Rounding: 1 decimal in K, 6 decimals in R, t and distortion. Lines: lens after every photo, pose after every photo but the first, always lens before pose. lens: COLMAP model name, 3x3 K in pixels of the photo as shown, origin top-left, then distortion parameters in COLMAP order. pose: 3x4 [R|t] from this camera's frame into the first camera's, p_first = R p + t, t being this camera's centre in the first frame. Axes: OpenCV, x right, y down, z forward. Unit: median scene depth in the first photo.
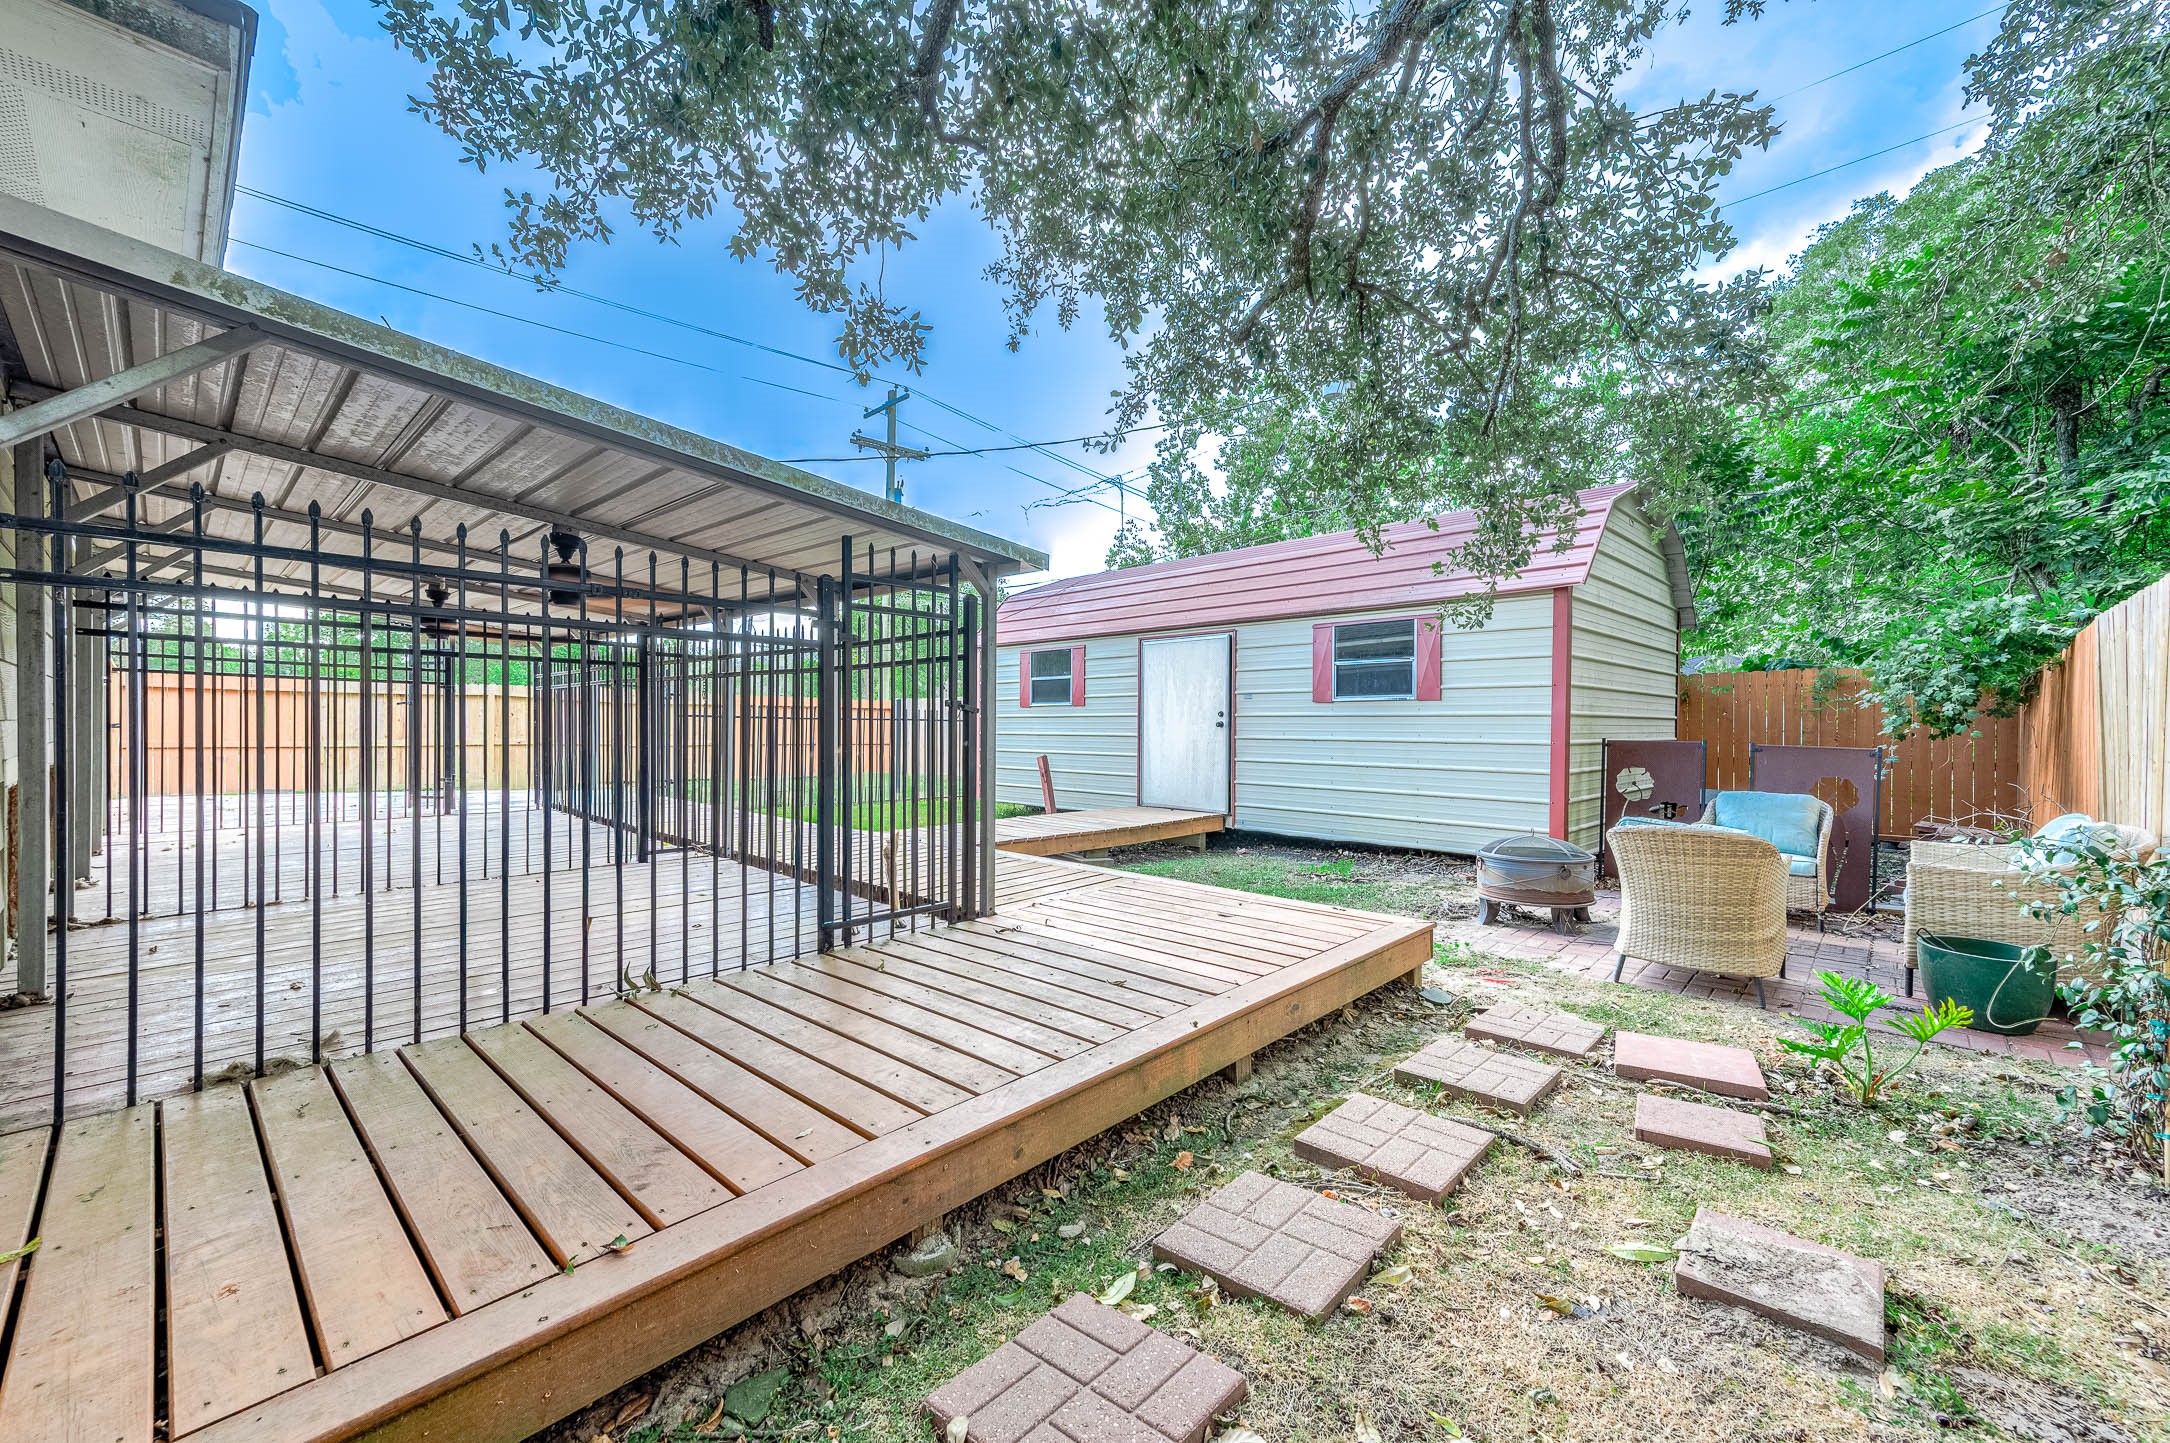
lens RADIAL K [[850.9, 0, 1093.3], [0, 850.9, 720.8], [0, 0, 1]] dist [0.023480, -0.000135]
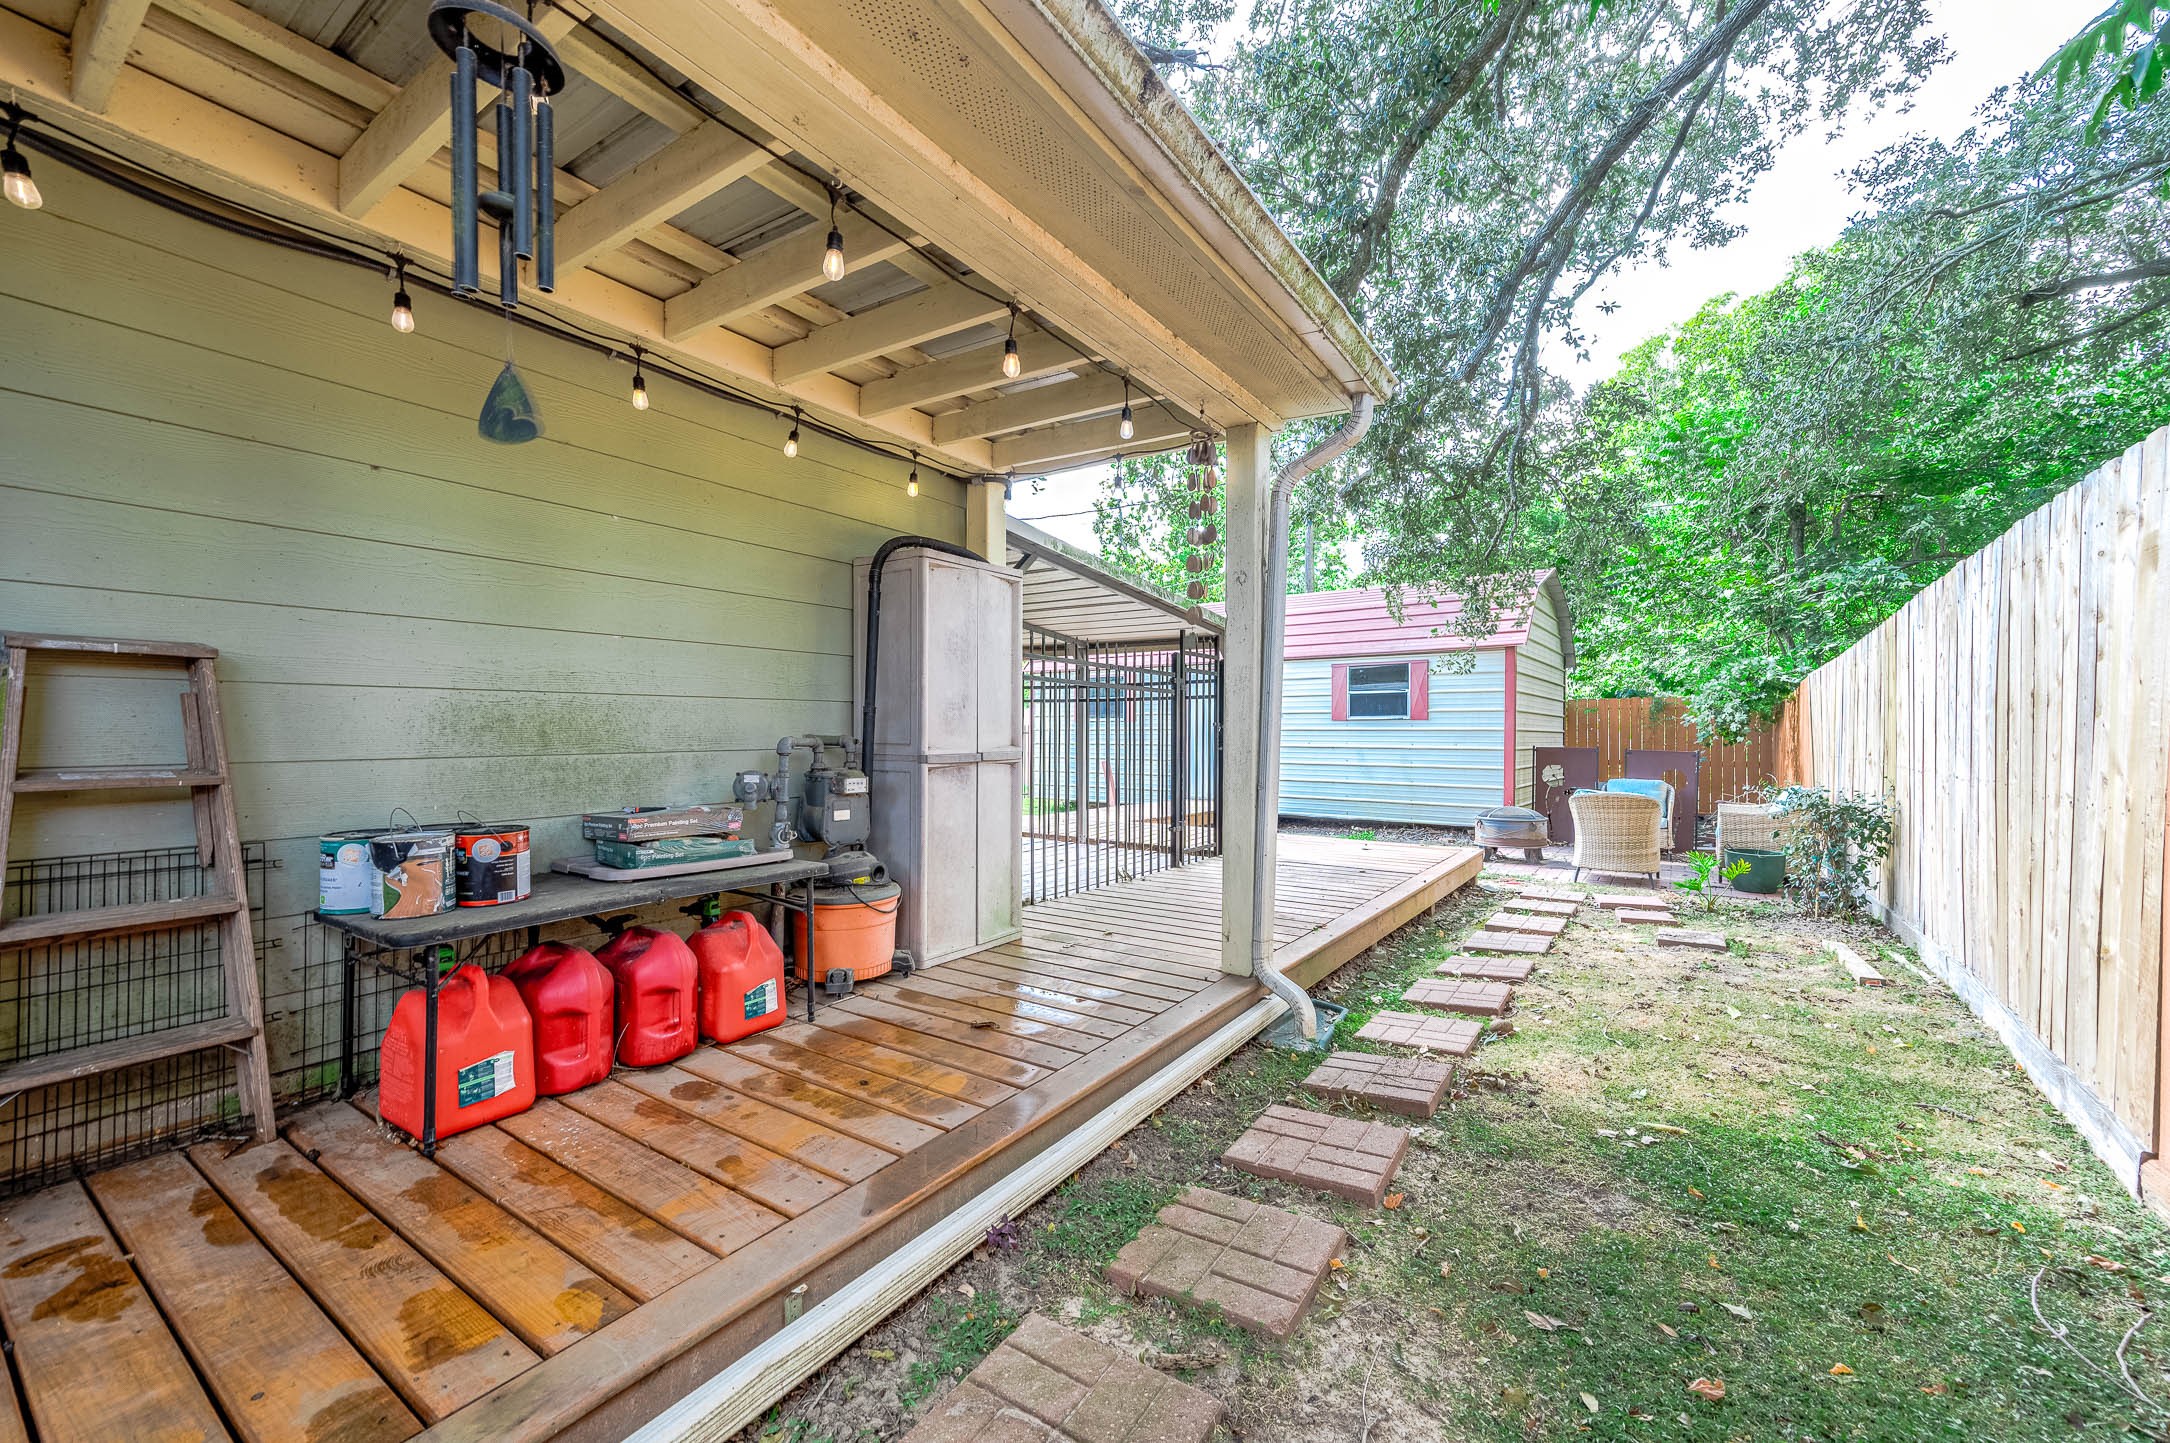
lens RADIAL K [[850.9, 0, 1088.1], [0, 850.9, 723.5], [0, 0, 1]] dist [0.023480, -0.000135]
pose [[0.990017, 0.001174, 0.140941, -0.392834], [-0.000107, 0.999971, -0.007577, -0.007001], [-0.140946, 0.007487, 0.989989, -0.379819]]
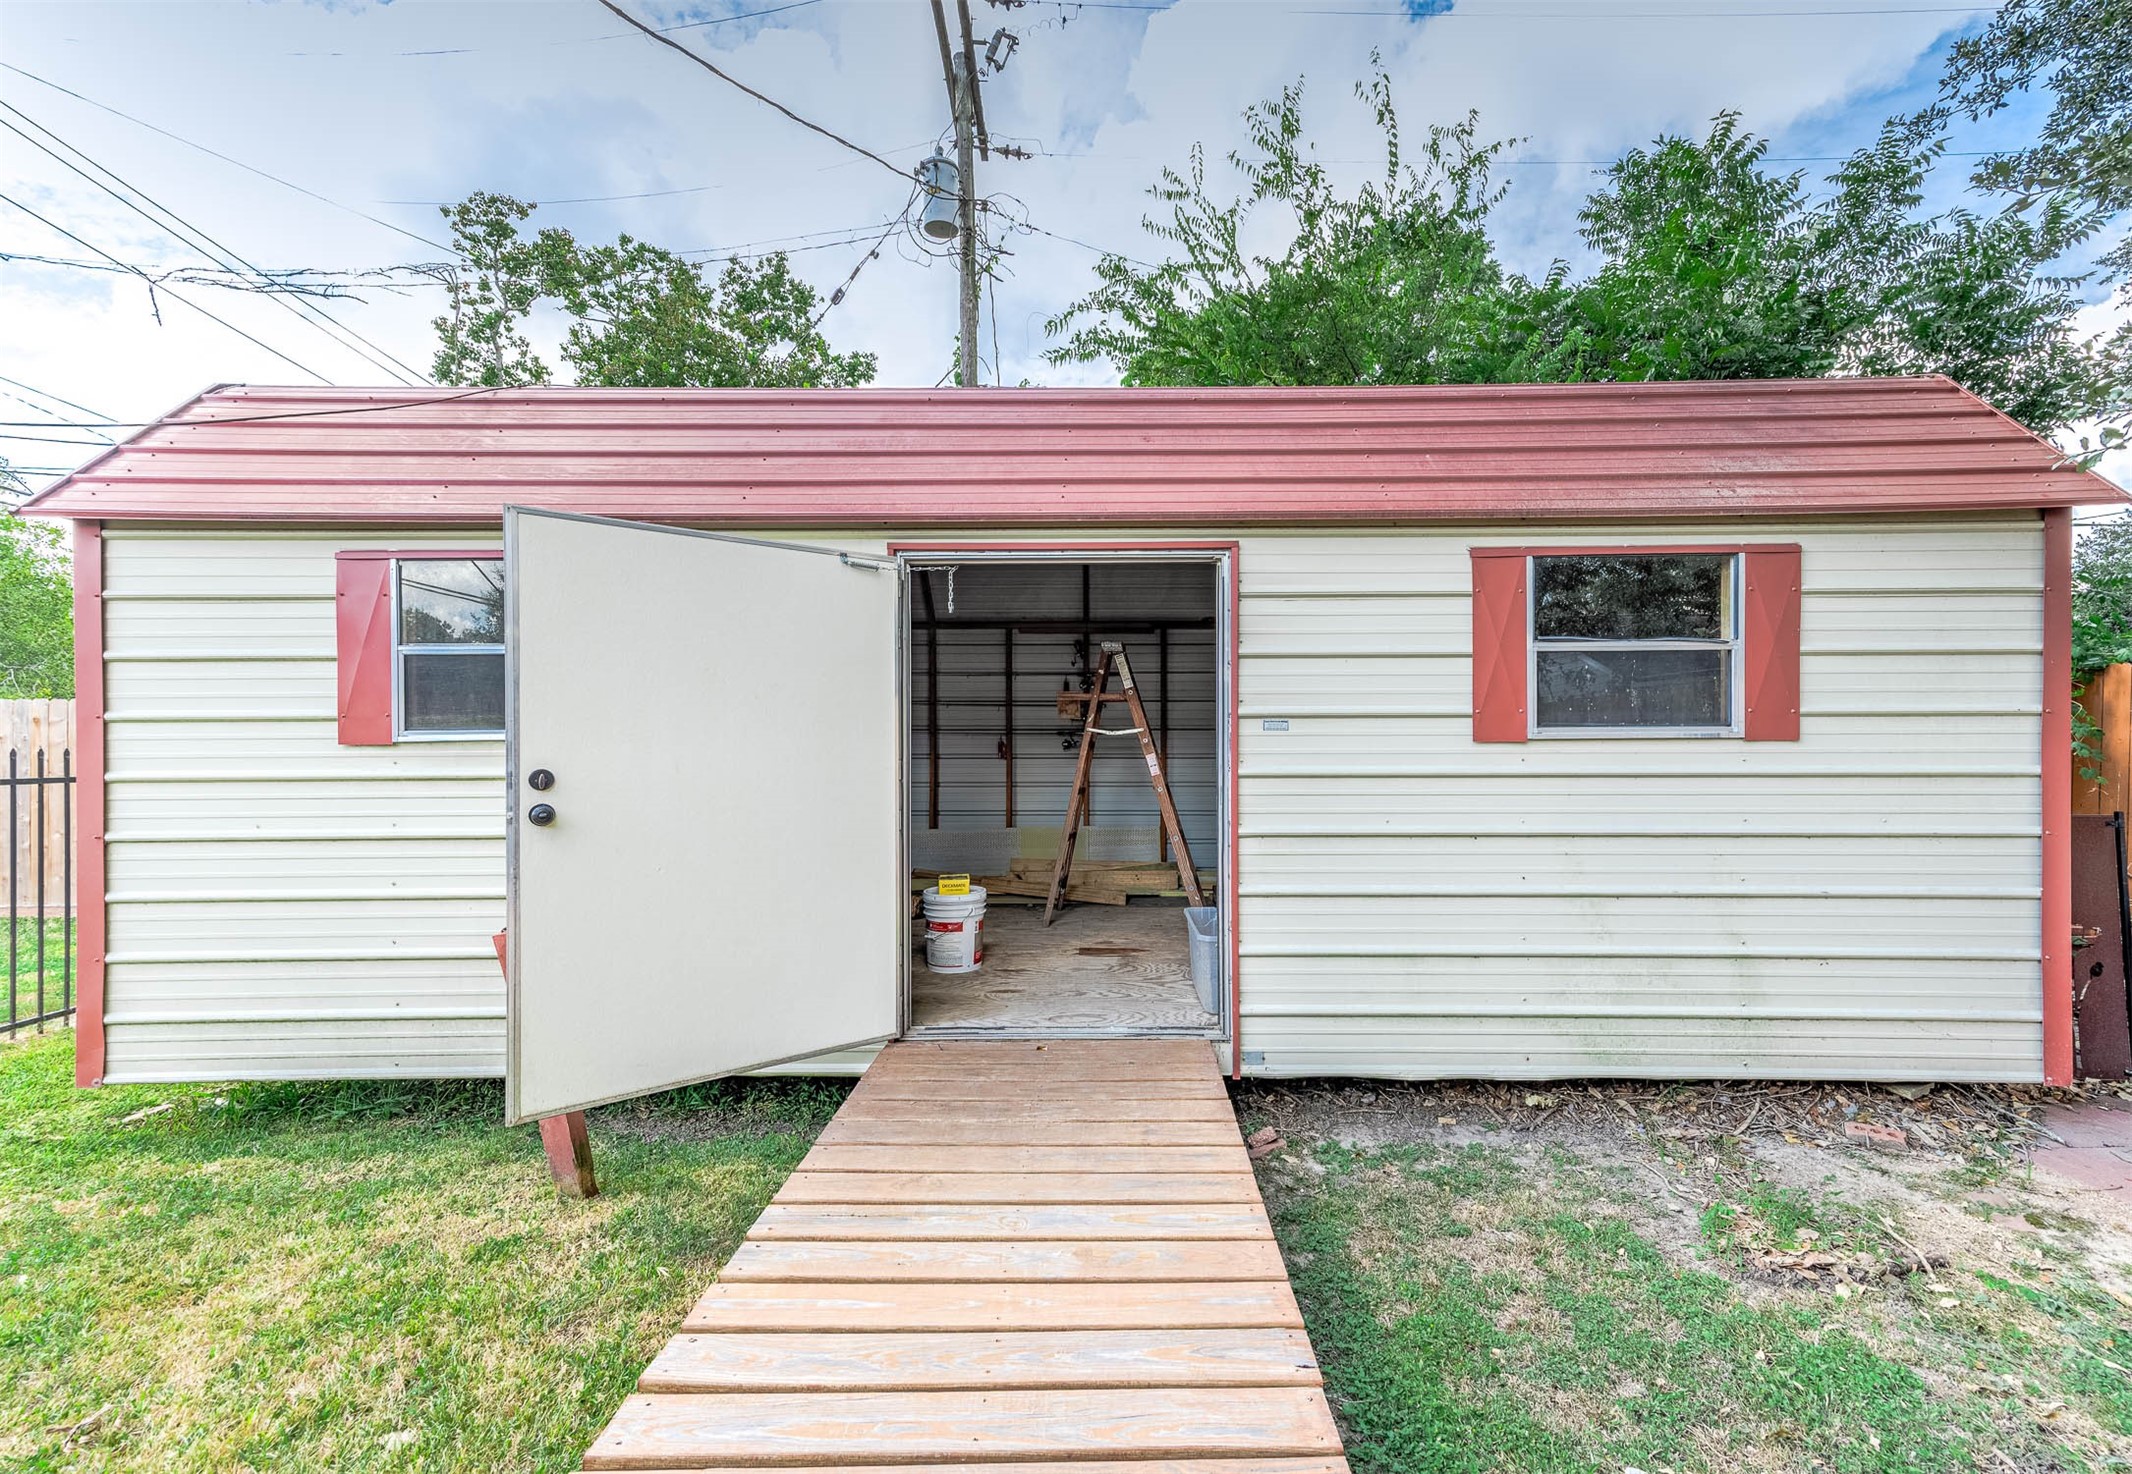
lens RADIAL K [[899.2, 0, 1077.5], [0, 899.2, 737.3], [0, 0, 1]] dist [0.026047, 0.000624]
pose [[0.720886, 0.001585, 0.693052, -0.211222], [0.002966, 0.999981, -0.005372, -0.024594], [-0.693047, 0.005929, 0.720868, 0.969362]]
